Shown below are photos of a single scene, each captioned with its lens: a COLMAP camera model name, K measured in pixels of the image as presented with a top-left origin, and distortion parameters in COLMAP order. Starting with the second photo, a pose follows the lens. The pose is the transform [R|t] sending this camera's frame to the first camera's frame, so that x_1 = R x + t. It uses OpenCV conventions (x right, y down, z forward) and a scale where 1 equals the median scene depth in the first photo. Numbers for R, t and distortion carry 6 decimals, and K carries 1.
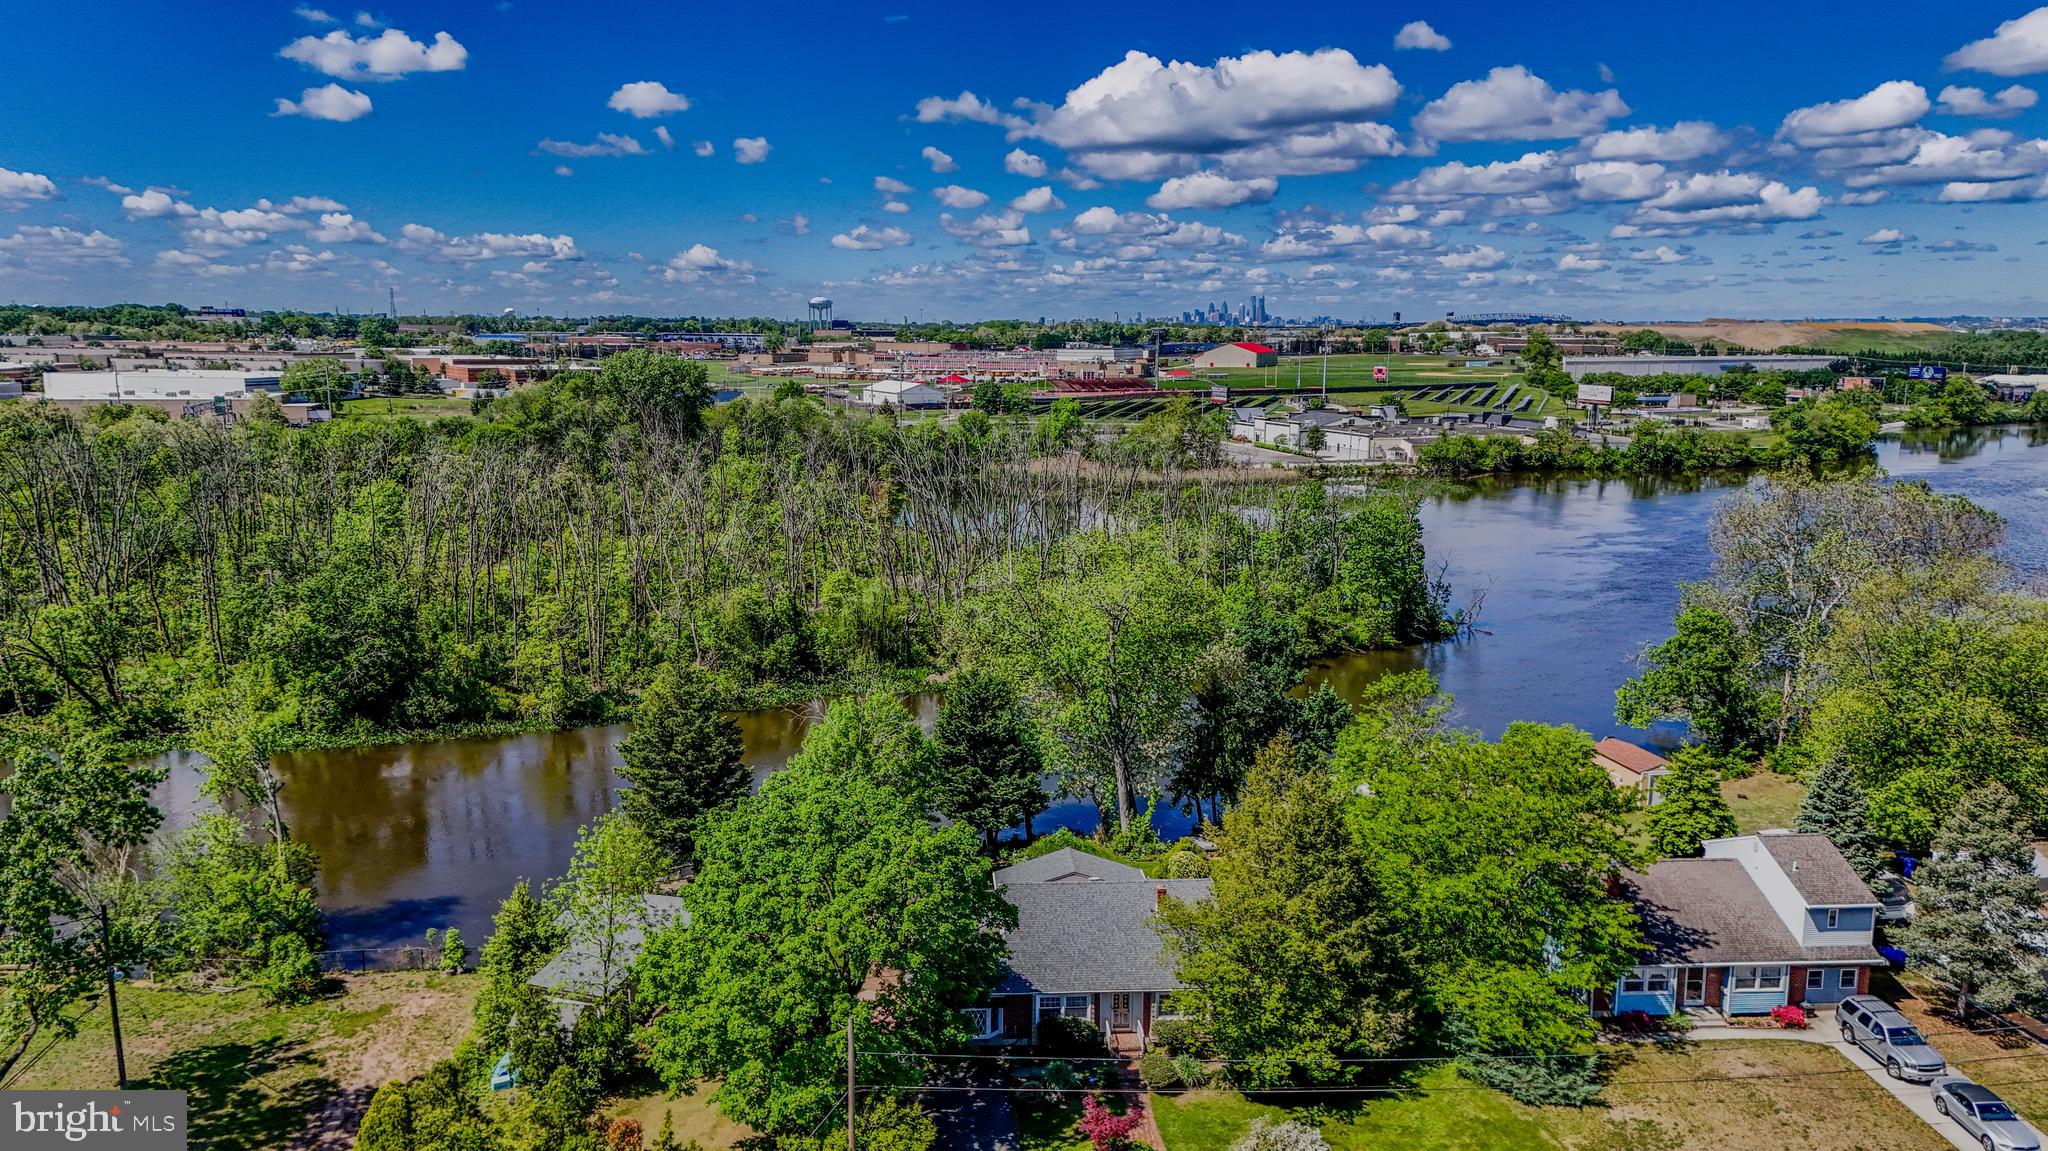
lens RADIAL K [[1548.7, 0, 1020.9], [0, 1548.7, 538.3], [0, 0, 1]] dist [0.113129, -0.004119]
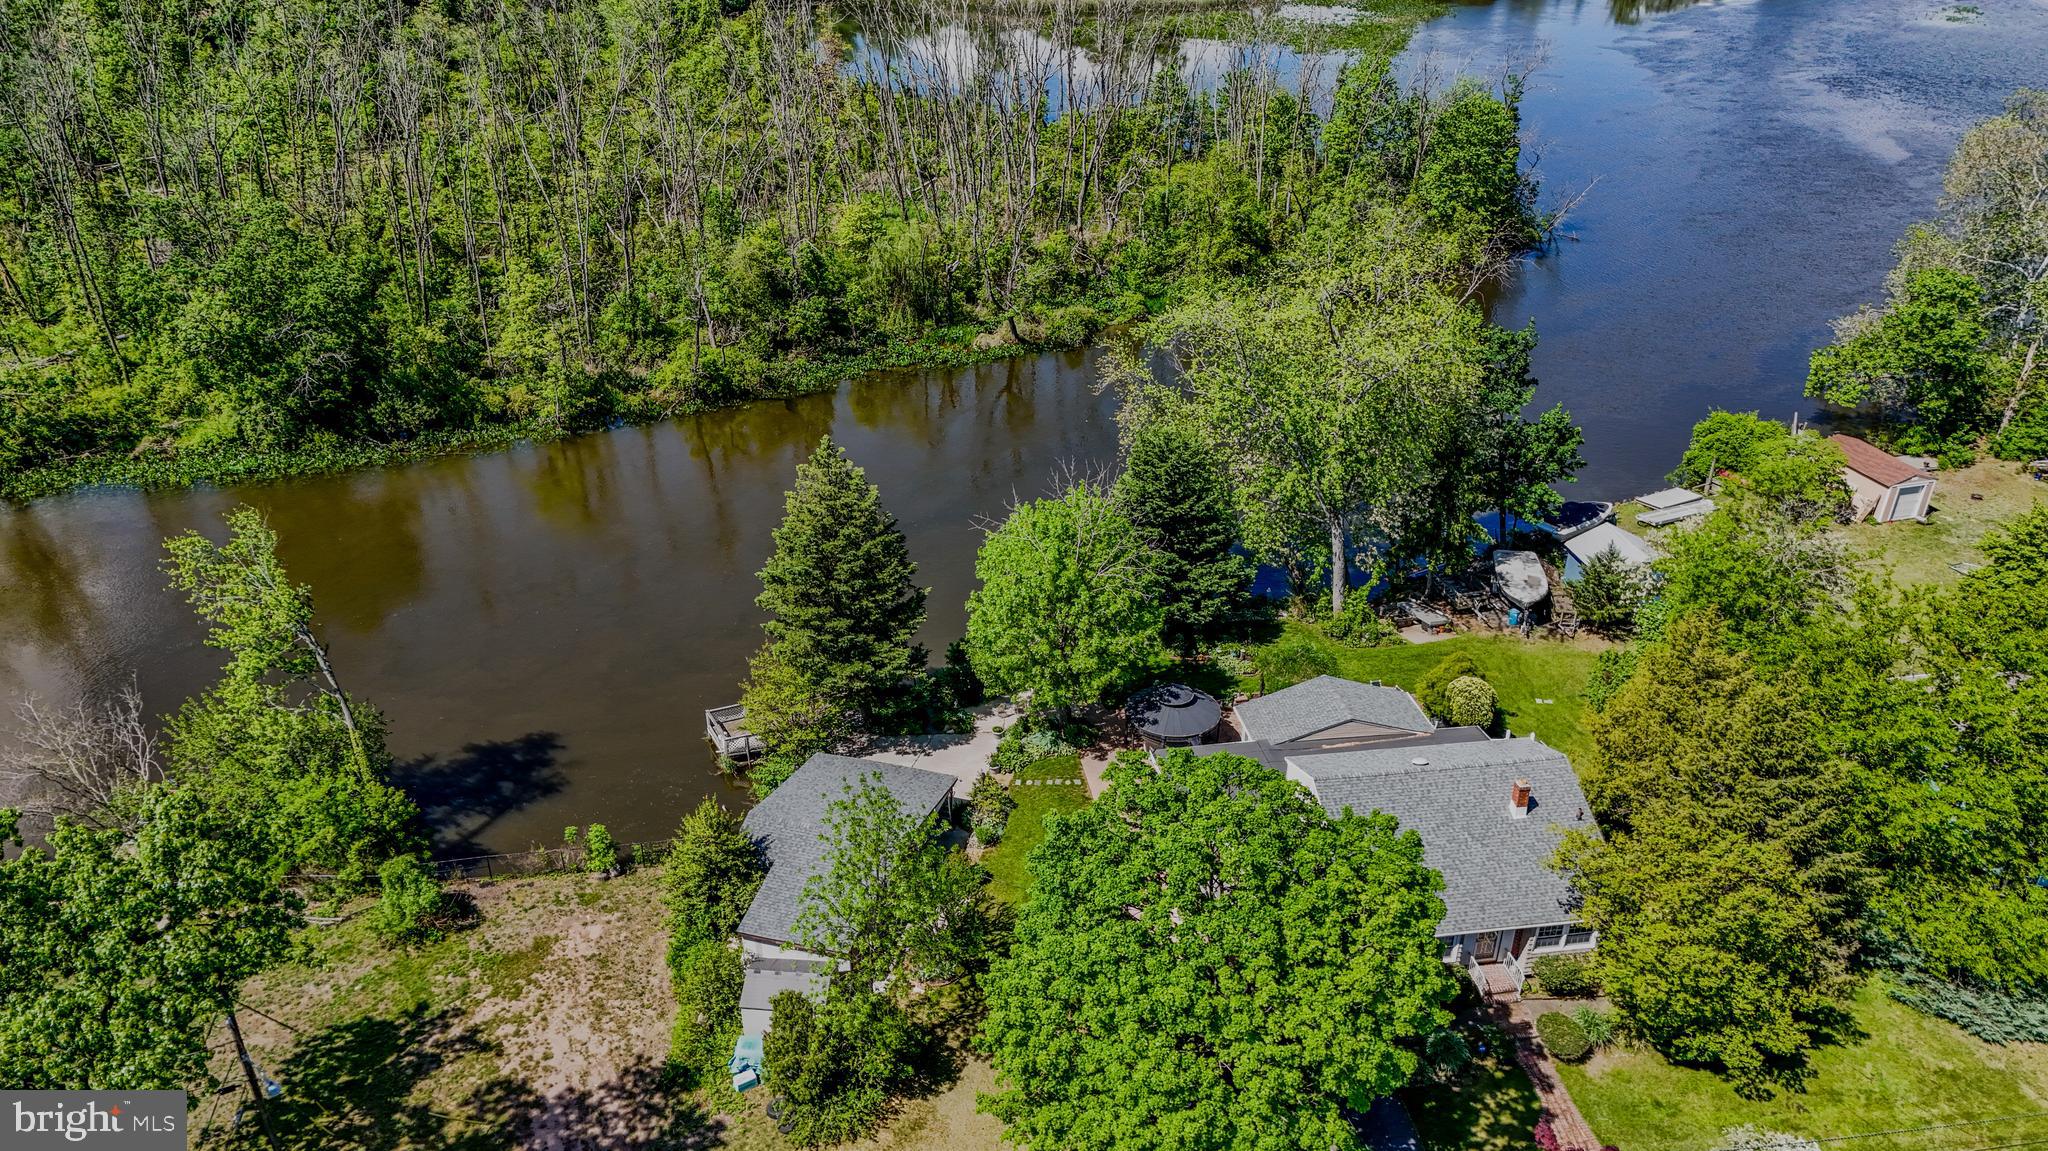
lens RADIAL K [[1548.7, 0, 1020.9], [0, 1548.7, 538.3], [0, 0, 1]] dist [0.113129, -0.004119]
pose [[0.994527, -0.036615, 0.097854, -0.197198], [0.003252, 0.946975, 0.321291, -0.128606], [-0.104429, -0.319214, 0.941911, 0.252425]]
